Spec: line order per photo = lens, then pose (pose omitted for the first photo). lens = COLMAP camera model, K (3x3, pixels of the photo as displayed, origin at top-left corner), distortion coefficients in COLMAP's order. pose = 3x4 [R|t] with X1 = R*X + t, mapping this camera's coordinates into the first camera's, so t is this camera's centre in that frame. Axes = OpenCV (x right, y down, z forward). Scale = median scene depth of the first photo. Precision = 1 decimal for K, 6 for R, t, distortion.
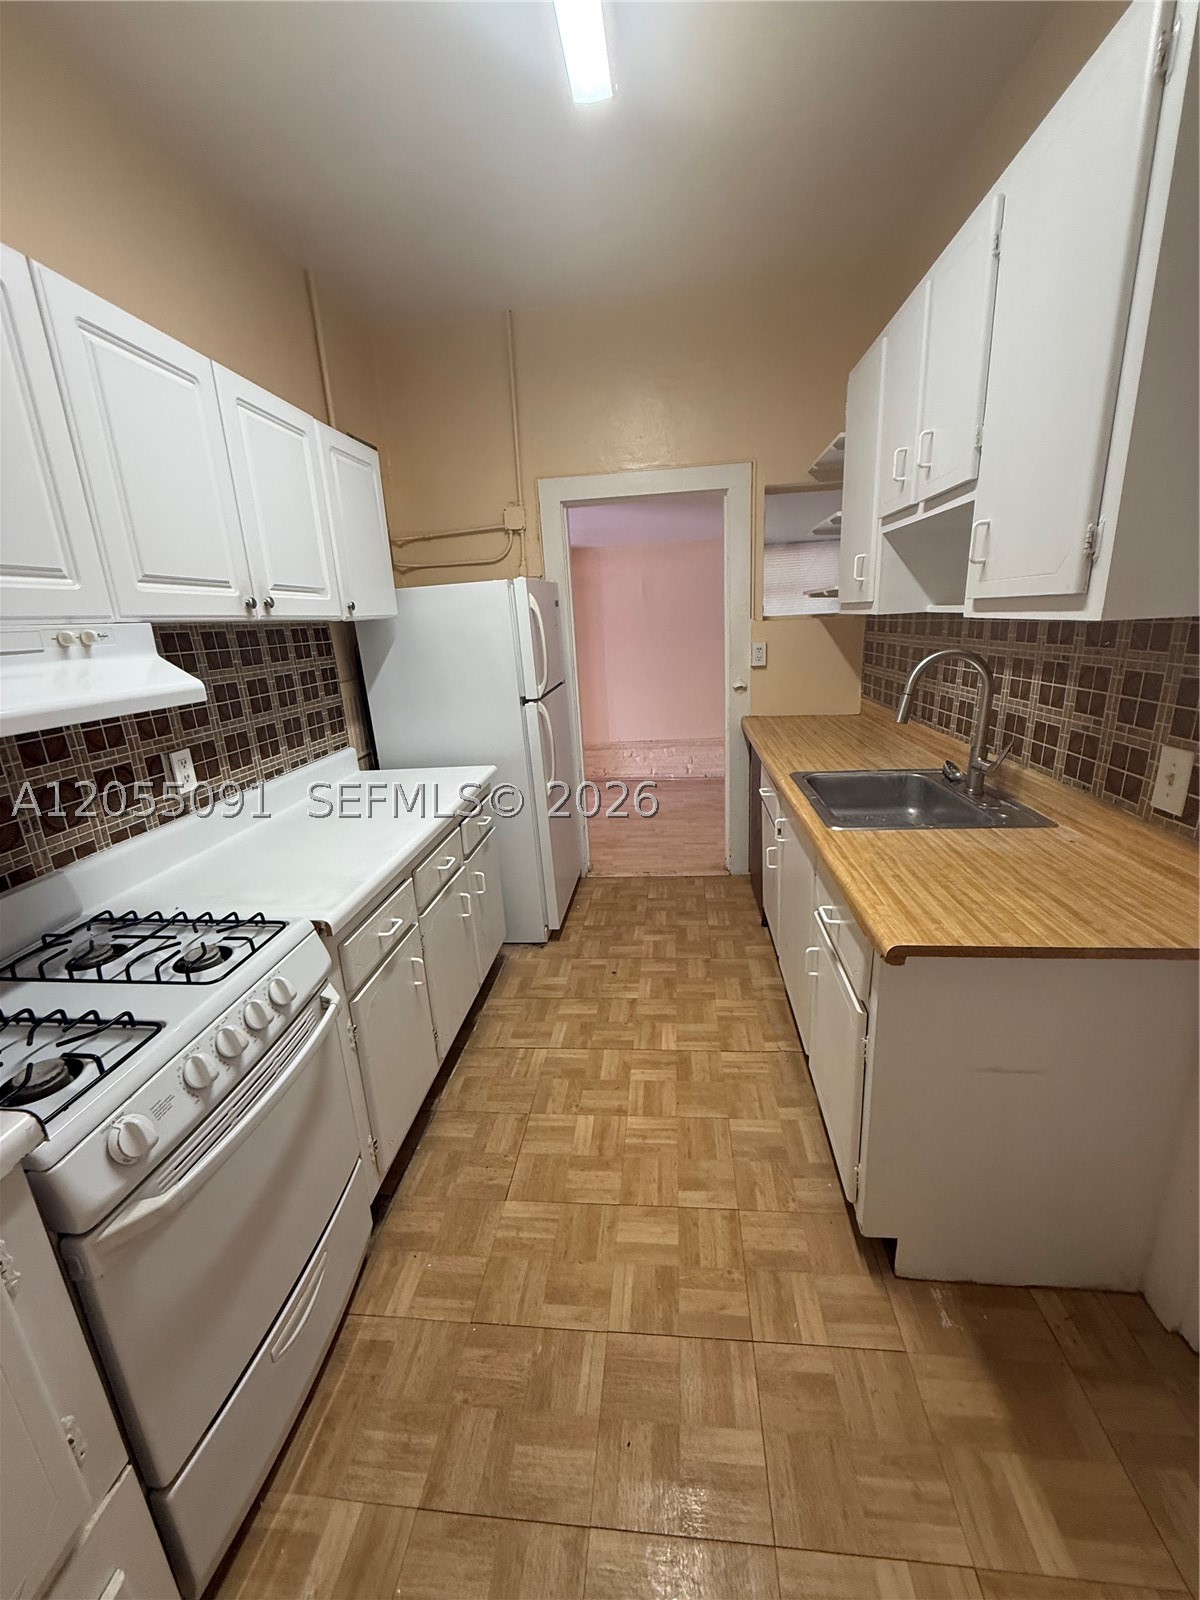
lens RADIAL K [[639.2, 0, 598.1], [0, 639.2, 795.0], [0, 0, 1]] dist [-0.000168, 0.000277]
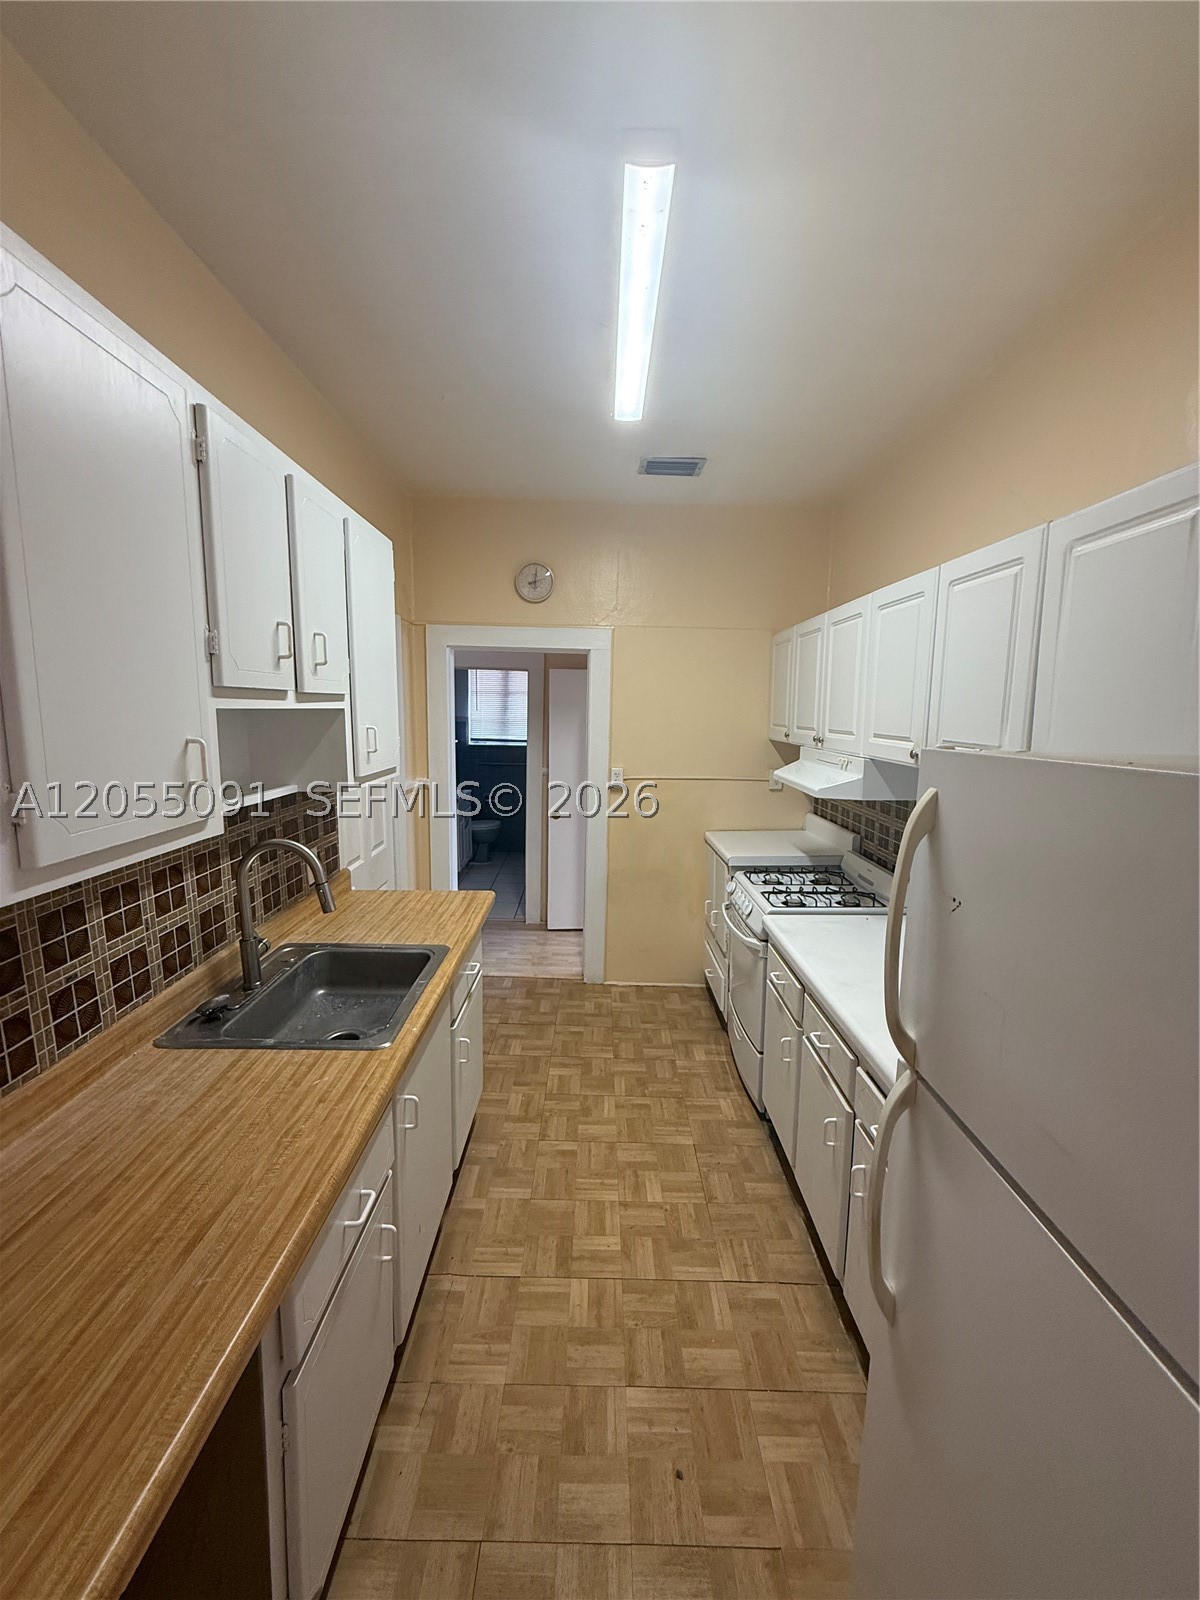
lens RADIAL K [[639.2, 0, 598.1], [0, 639.2, 795.0], [0, 0, 1]] dist [-0.000168, 0.000277]
pose [[-0.993082, 0.057403, -0.102439, 0.182141], [0.011875, 0.916994, 0.398724, -0.709083], [0.116824, 0.394748, -0.911332, 2.033872]]
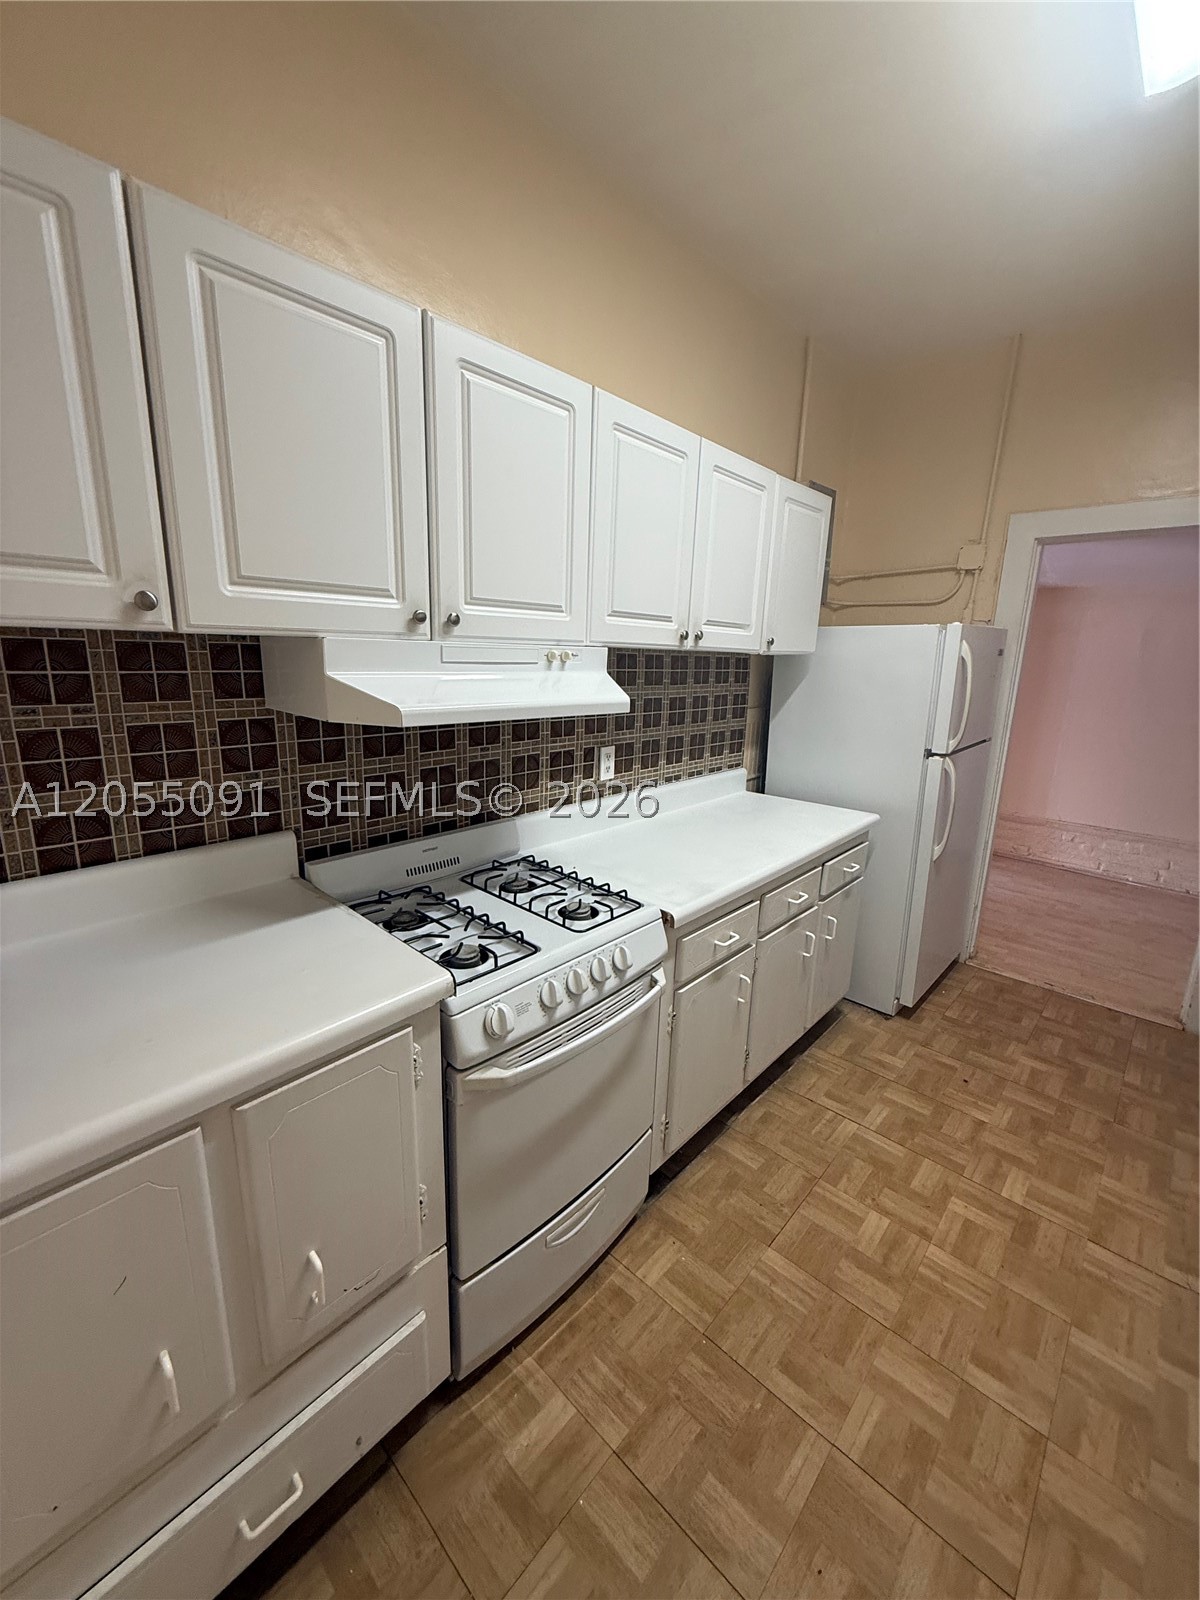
lens RADIAL K [[636.3, 0, 595.7], [0, 636.3, 795.0], [0, 0, 1]] dist [-0.000136, 0.000013]
pose [[0.797012, 0.208271, -0.566917, 0.054381], [-0.231199, 0.972374, 0.032190, -0.012397], [0.557959, 0.105414, 0.823146, -0.029867]]
